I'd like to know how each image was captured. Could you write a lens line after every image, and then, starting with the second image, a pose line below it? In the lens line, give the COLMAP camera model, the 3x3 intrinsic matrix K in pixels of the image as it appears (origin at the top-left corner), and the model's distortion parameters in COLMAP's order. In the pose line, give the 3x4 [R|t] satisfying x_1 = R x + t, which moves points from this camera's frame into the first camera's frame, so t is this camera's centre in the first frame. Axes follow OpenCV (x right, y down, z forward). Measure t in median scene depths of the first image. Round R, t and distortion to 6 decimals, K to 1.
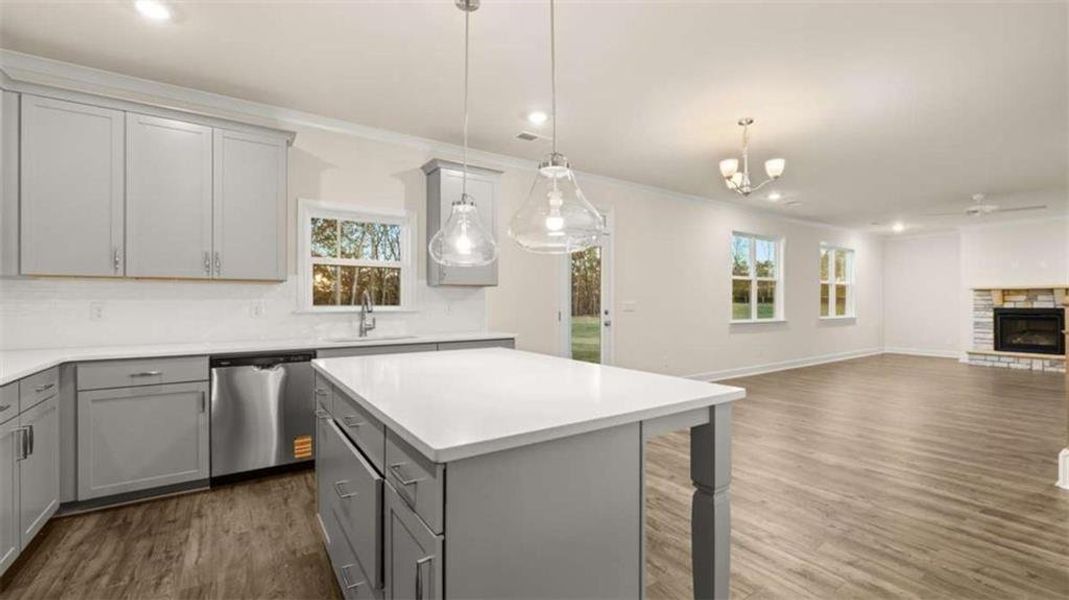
lens RADIAL K [[442.4, 0, 534.5], [0, 442.4, 300.0], [0, 0, 1]] dist [-0.002209, -0.000538]
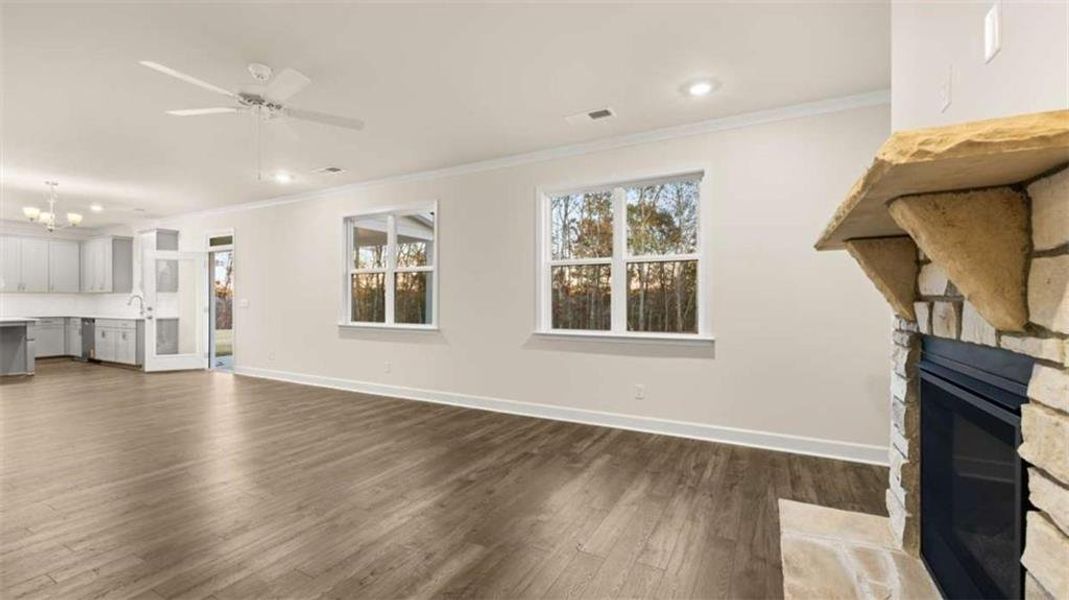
lens RADIAL K [[455.1, 0, 534.7], [0, 455.1, 299.0], [0, 0, 1]] dist [-0.000525, -0.000155]
pose [[0.457833, 0.003447, -0.889031, 1.146099], [0.006586, 0.999952, 0.007269, -0.001685], [0.889014, -0.009183, 0.457789, 0.764071]]
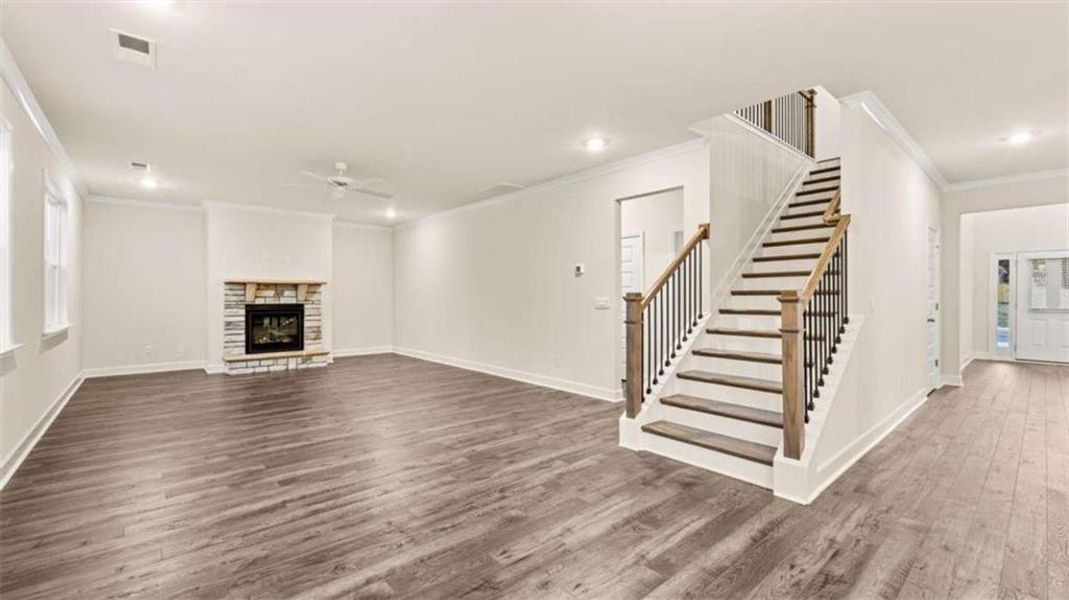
lens RADIAL K [[455.1, 0, 534.7], [0, 455.1, 299.0], [0, 0, 1]] dist [-0.000525, -0.000155]
pose [[-0.101297, -0.005515, 0.994841, 0.106304], [-0.001131, 0.999985, 0.005429, 0.001700], [-0.994856, -0.000575, -0.101302, 0.543892]]
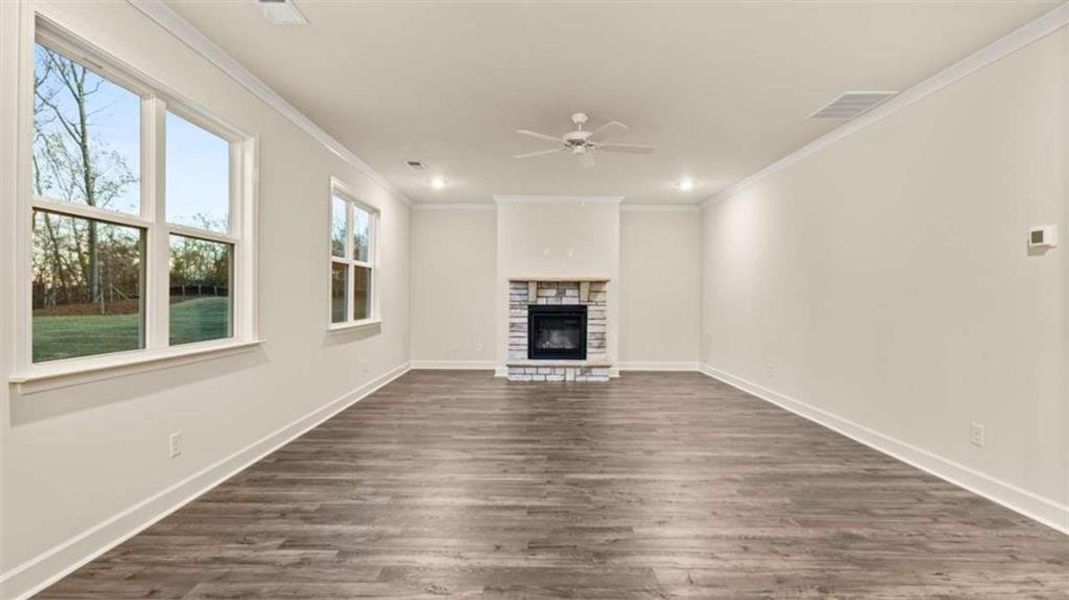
lens RADIAL K [[510.9, 0, 524.4], [0, 510.9, 299.2], [0, 0, 1]] dist [-0.001368, -0.000266]
pose [[0.577659, -0.000762, 0.816278, 0.301977], [-0.007585, 0.999951, 0.006302, 0.002096], [-0.816243, -0.009832, 0.577625, 0.492651]]
